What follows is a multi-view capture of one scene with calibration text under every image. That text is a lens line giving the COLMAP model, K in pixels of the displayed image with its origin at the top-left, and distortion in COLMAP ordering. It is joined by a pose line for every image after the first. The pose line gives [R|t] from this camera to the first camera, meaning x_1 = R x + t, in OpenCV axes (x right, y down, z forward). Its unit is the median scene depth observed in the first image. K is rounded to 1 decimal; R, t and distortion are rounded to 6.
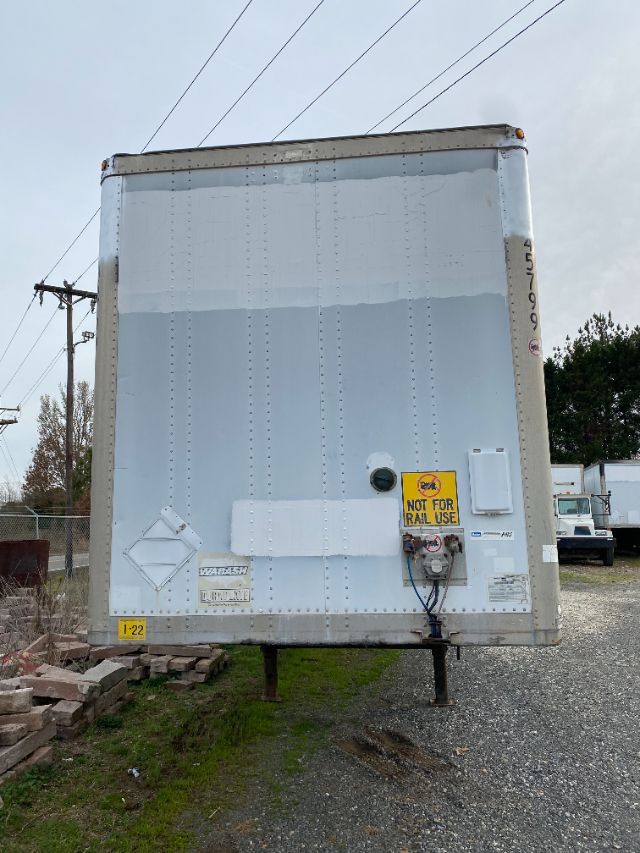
lens RADIAL K [[649.3, 0, 314.8], [0, 649.3, 416.6], [0, 0, 1]] dist [0.012984, -0.001643]
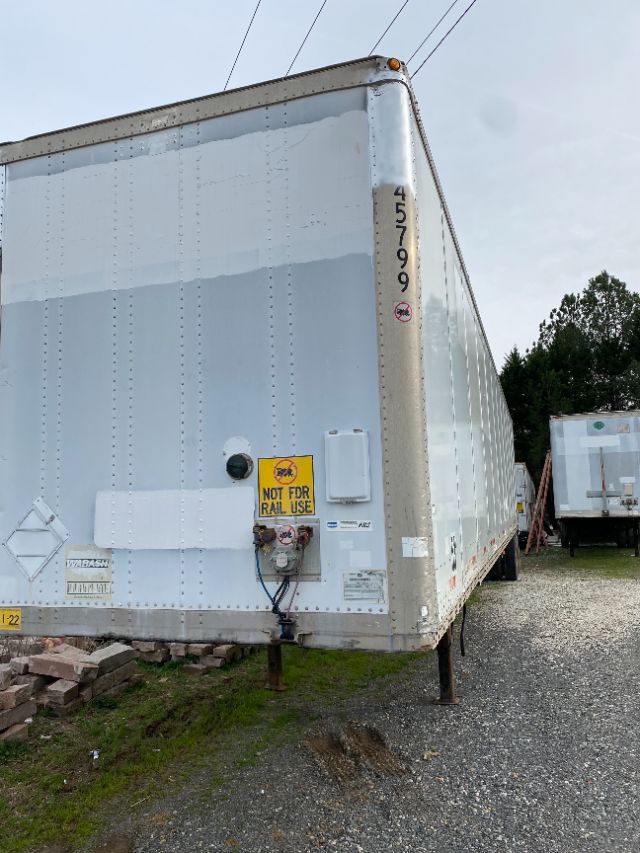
lens RADIAL K [[648.5, 0, 316.3], [0, 648.5, 423.4], [0, 0, 1]] dist [0.015200, -0.003959]
pose [[0.978713, -0.031869, -0.202746, 0.379673], [0.038969, 0.998756, 0.031123, 0.010979], [0.201502, -0.038361, 0.978737, 0.116294]]
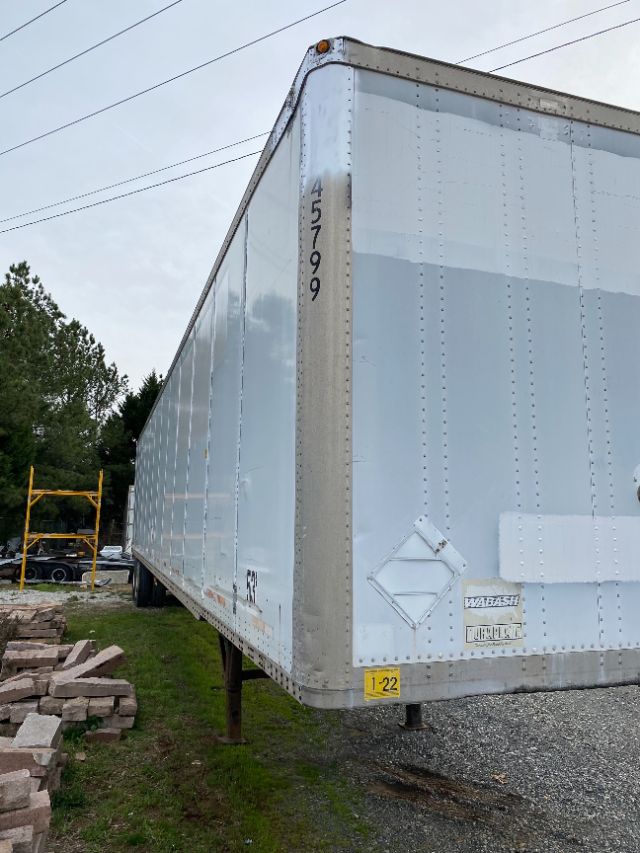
lens RADIAL K [[648.5, 0, 316.3], [0, 648.5, 423.4], [0, 0, 1]] dist [0.015200, -0.003959]
pose [[0.910401, 0.088717, 0.404104, -0.637642], [-0.088979, 0.995868, -0.018174, 0.053953], [-0.404046, -0.019411, 0.914533, 0.352529]]
